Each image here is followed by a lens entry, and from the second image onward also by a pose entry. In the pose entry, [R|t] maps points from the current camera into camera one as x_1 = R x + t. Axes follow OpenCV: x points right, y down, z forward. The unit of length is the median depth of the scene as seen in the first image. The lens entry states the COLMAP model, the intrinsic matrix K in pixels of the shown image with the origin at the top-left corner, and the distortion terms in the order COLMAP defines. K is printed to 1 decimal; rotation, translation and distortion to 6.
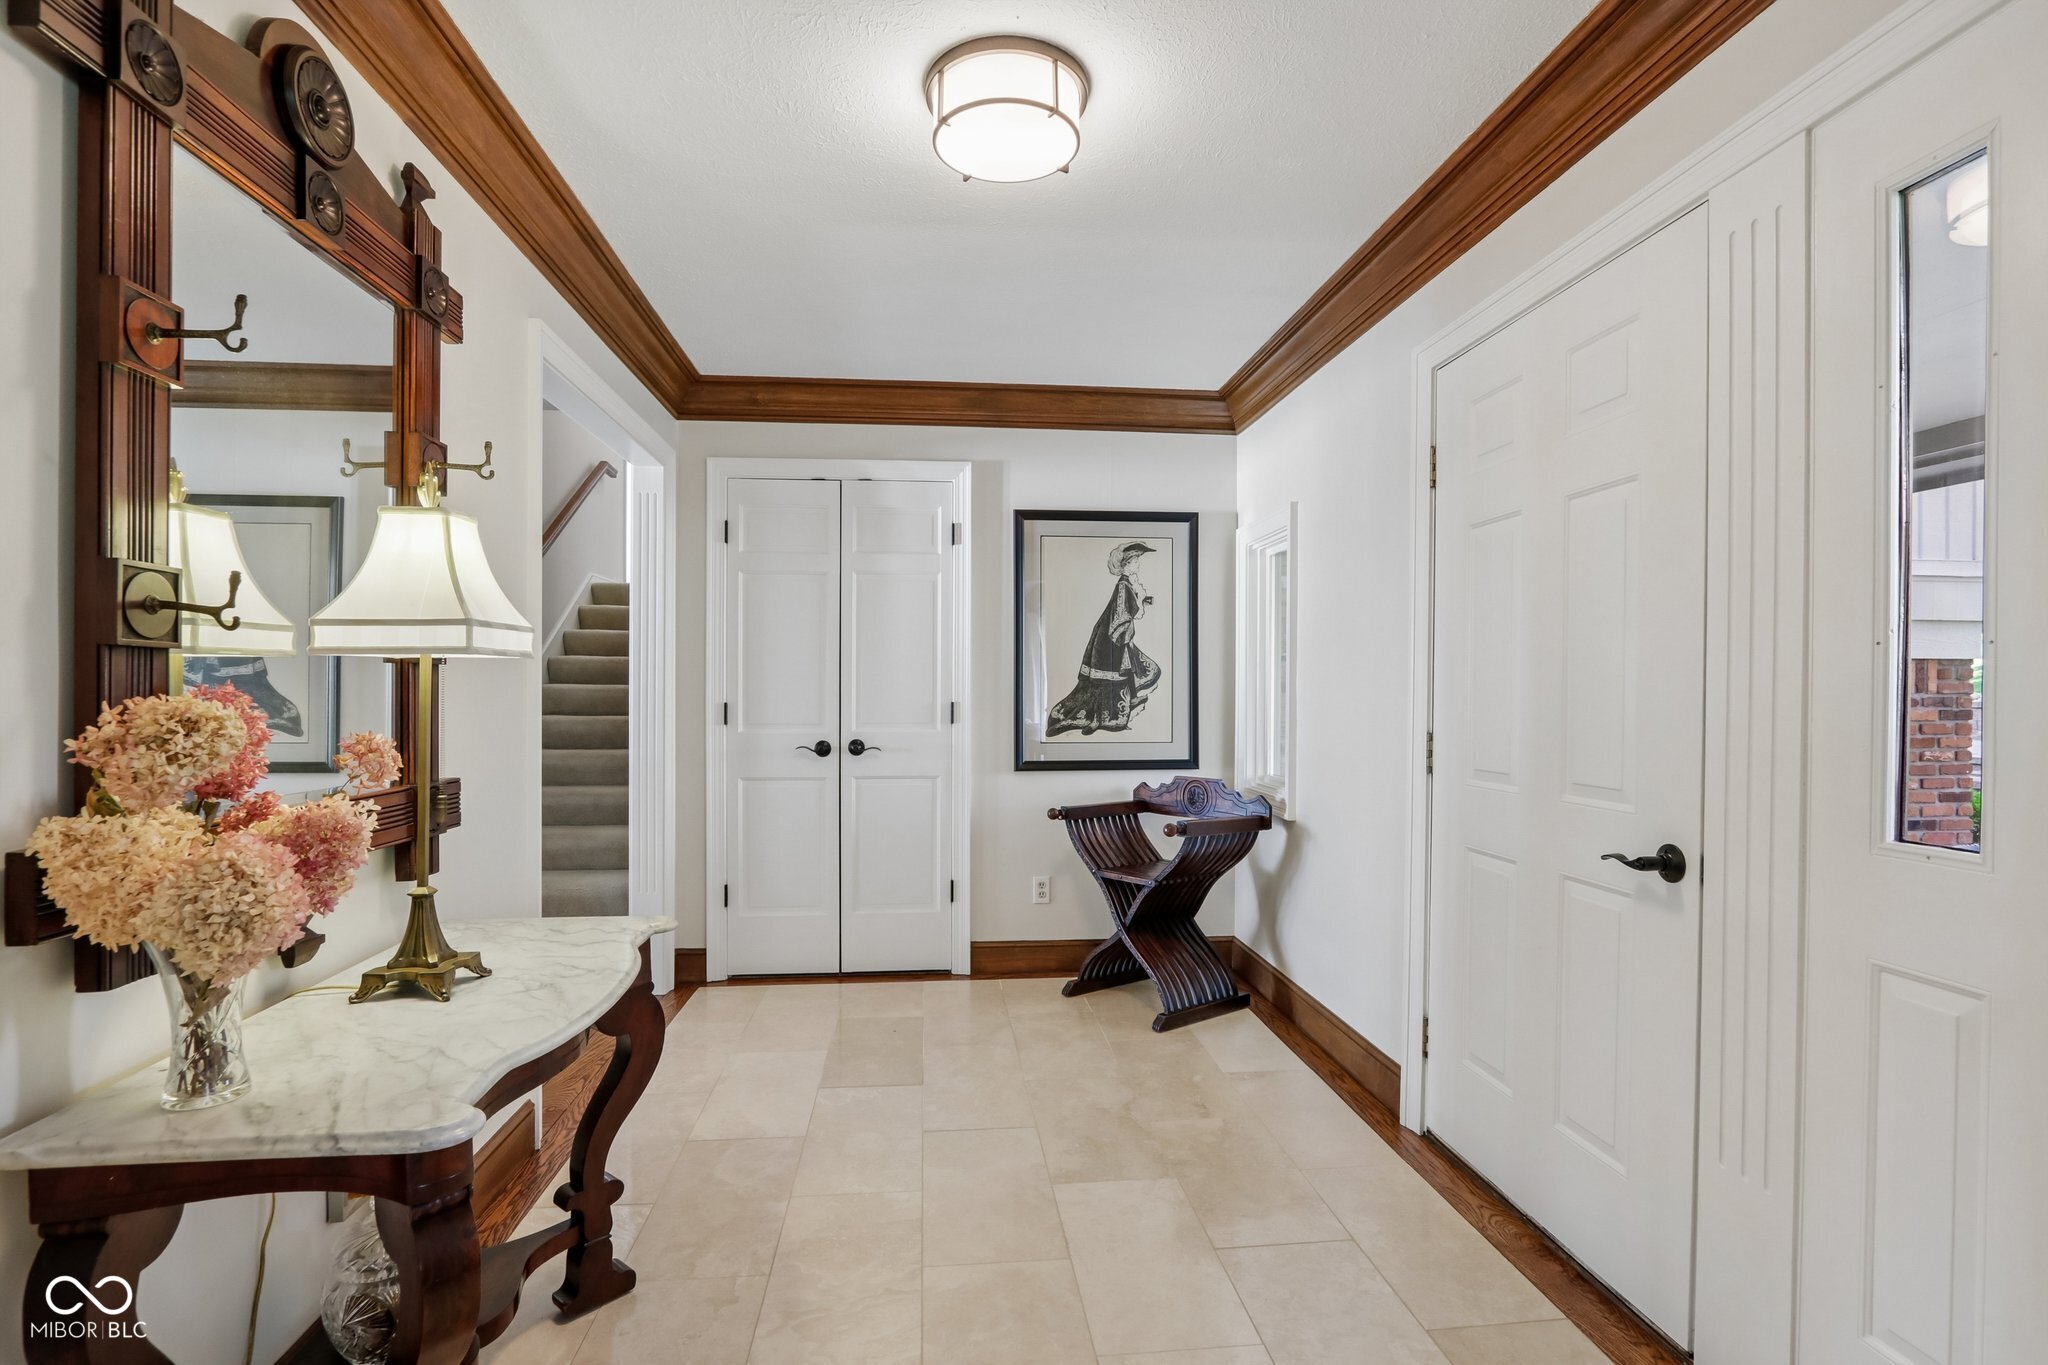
lens RADIAL K [[957.1, 0, 1015.8], [0, 957.1, 700.0], [0, 0, 1]] dist [-0.011771, -0.000153]
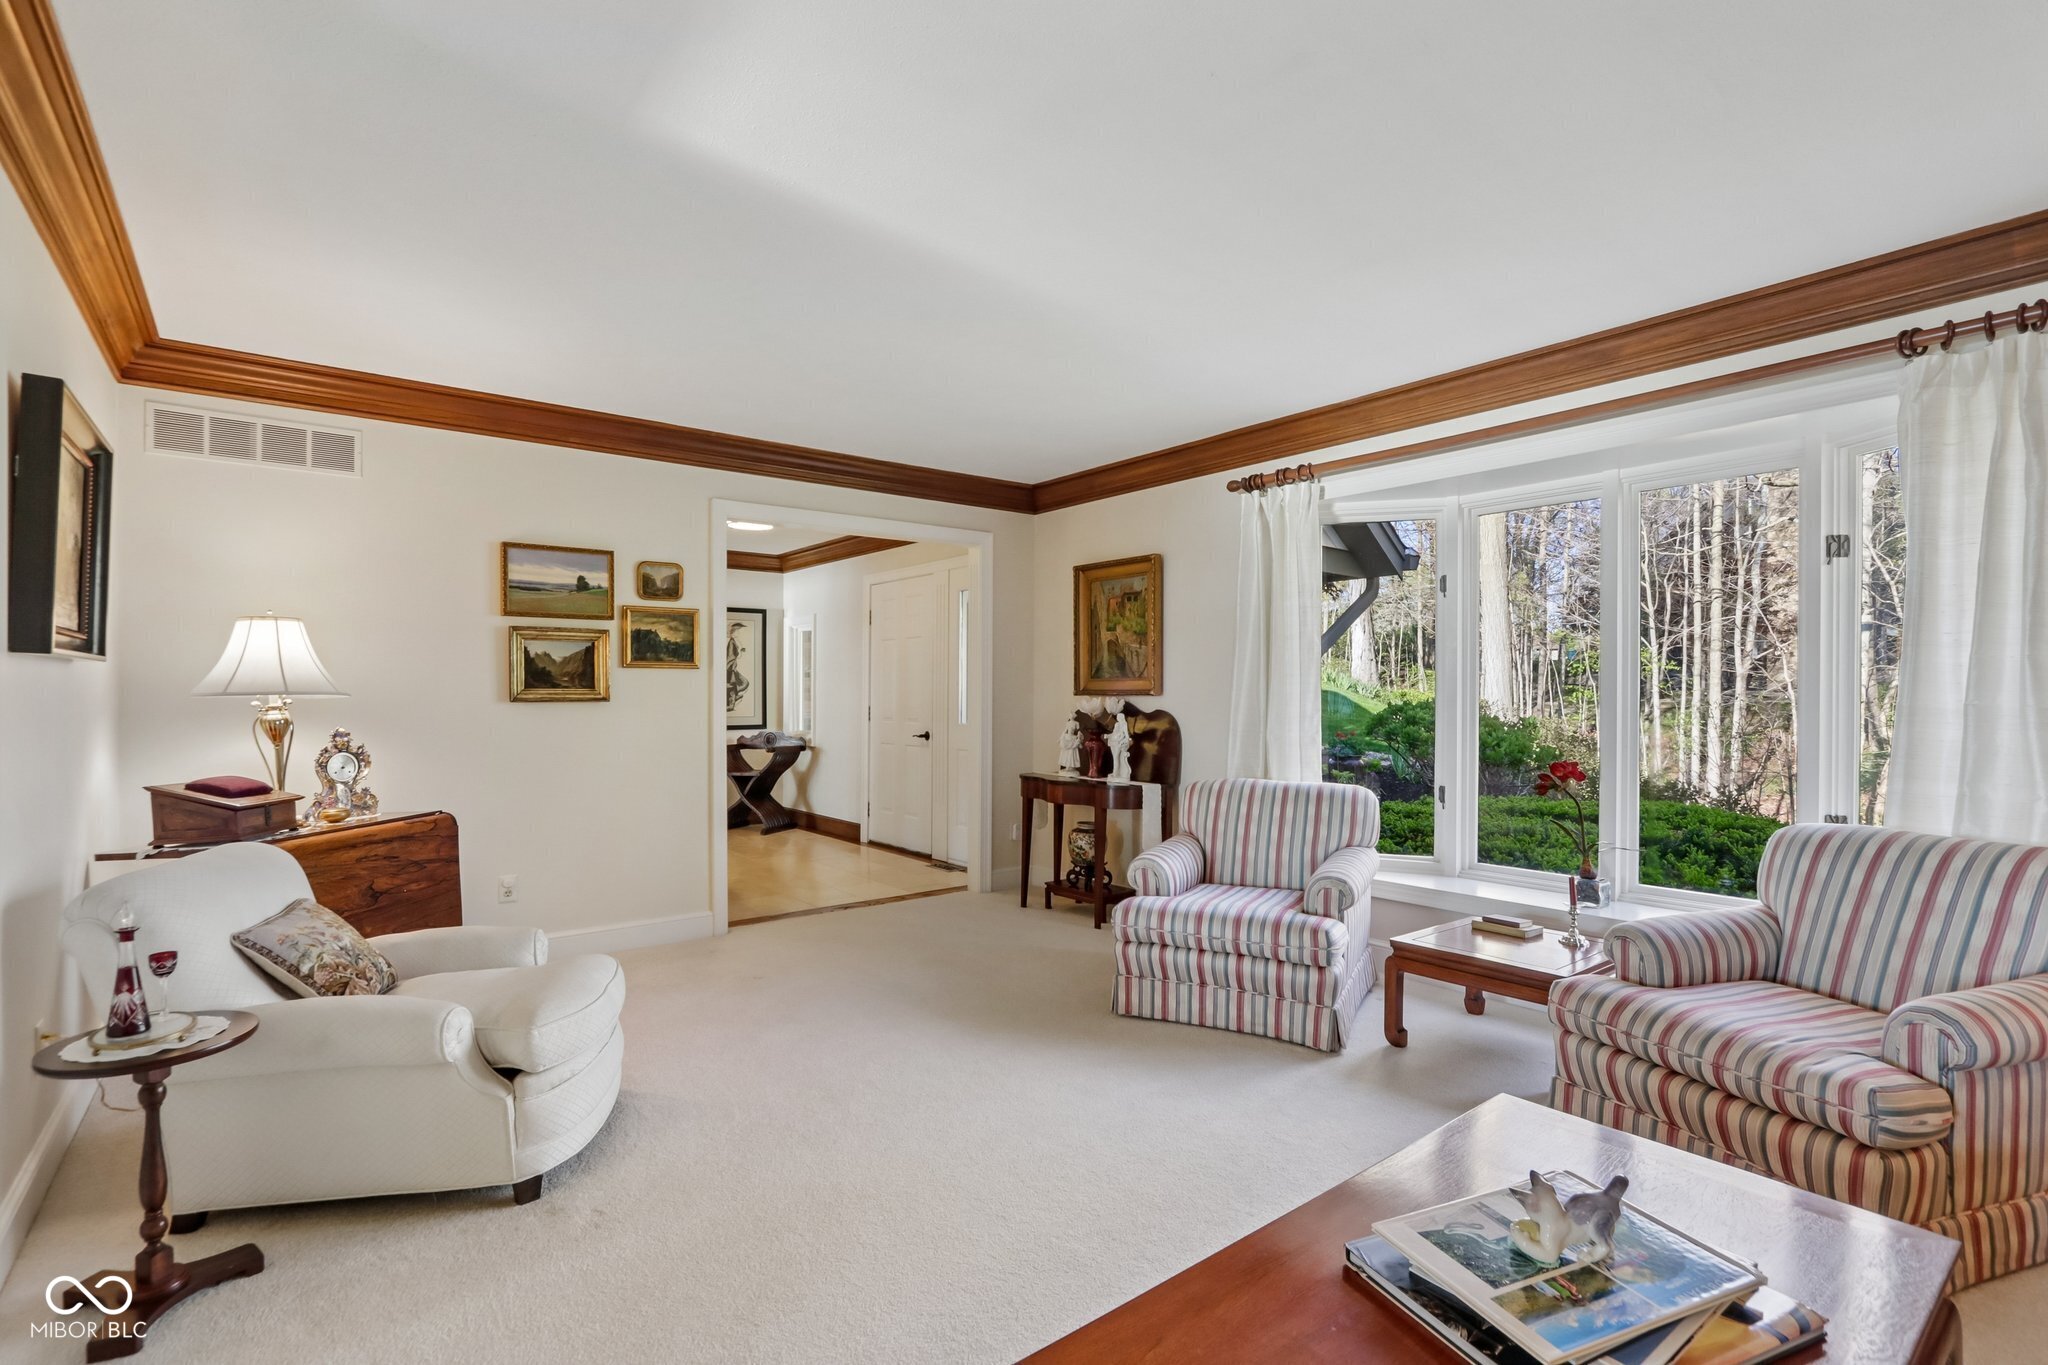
lens RADIAL K [[957.1, 0, 1015.8], [0, 957.1, 700.0], [0, 0, 1]] dist [-0.011771, -0.000153]
pose [[0.838120, -0.007263, 0.545438, -0.548489], [0.005939, 0.999974, 0.004189, 0.001918], [-0.545454, -0.000272, 0.838141, -1.183442]]
